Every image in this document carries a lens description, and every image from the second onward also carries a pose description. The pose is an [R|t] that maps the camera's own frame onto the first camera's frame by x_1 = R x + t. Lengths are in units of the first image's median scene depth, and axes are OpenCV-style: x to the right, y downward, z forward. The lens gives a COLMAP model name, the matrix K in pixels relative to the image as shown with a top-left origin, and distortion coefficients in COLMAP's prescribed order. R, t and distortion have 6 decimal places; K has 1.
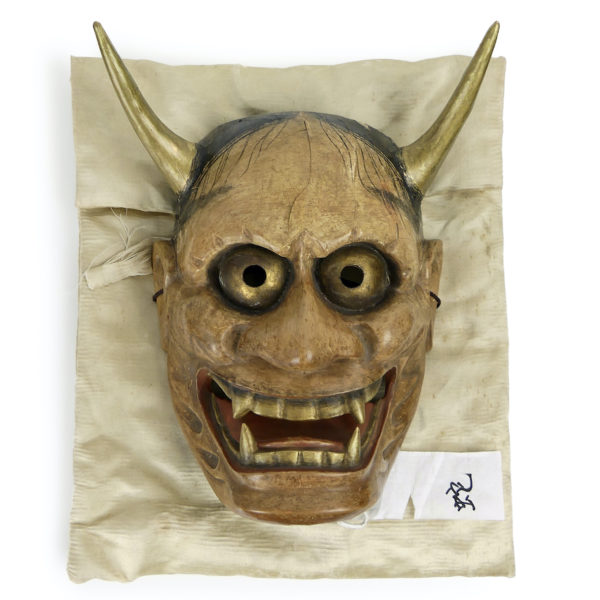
lens RADIAL K [[705.1, 0, 300.0], [0, 705.1, 300.0], [0, 0, 1]] dist [0.015087, 0.022240]
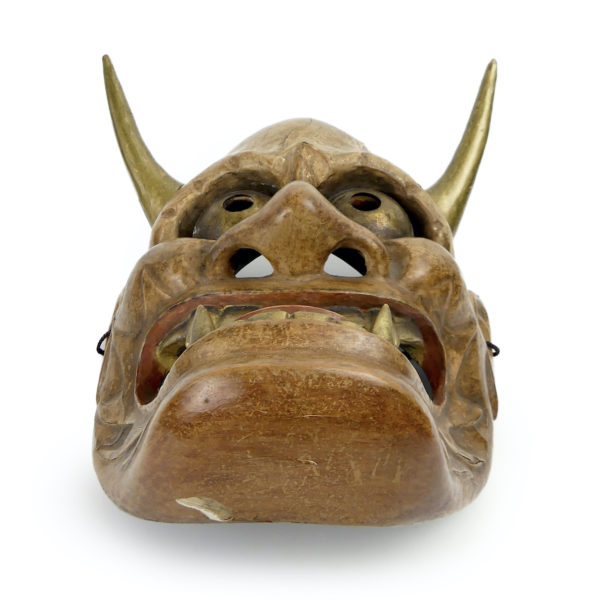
lens RADIAL K [[705.1, 0, 300.0], [0, 705.1, 300.0], [0, 0, 1]] dist [0.015087, 0.022240]
pose [[0.999597, -0.007085, -0.027485, 0.023175], [-0.015670, 0.669635, -0.742525, 0.606432], [0.023665, 0.742657, 0.669254, 0.566190]]
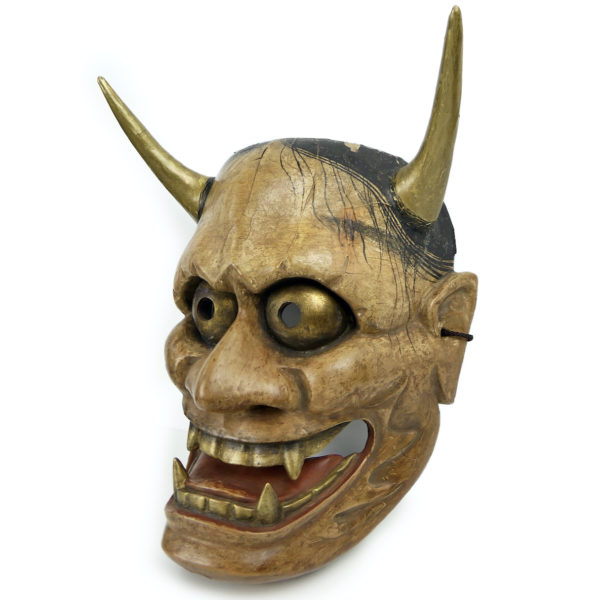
lens RADIAL K [[623.2, 0, 300.0], [0, 623.2, 300.0], [0, 0, 1]] dist [0.005125, 0.006289]
pose [[0.853729, 0.038729, -0.519276, 0.502262], [-0.047063, 0.998888, -0.002876, -0.051176], [0.518587, 0.026894, 0.854602, 0.320505]]
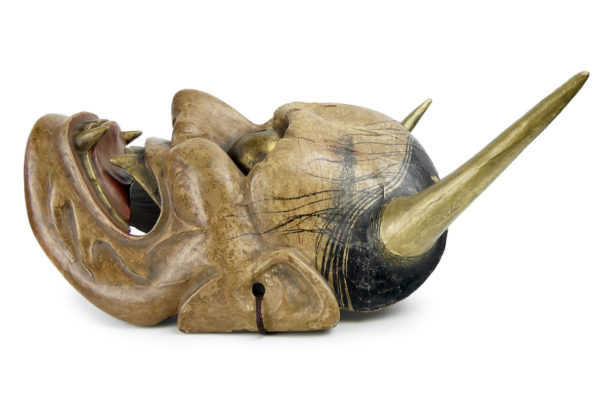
lens RADIAL K [[526.6, 0, 300.0], [0, 526.6, 200.0], [0, 0, 1]] dist [-0.044591, -0.000172]
pose [[0.010368, 0.113659, -0.993466, 0.834041], [-0.988057, 0.153917, 0.007297, -0.085364], [0.153740, 0.981525, 0.113897, 1.020852]]
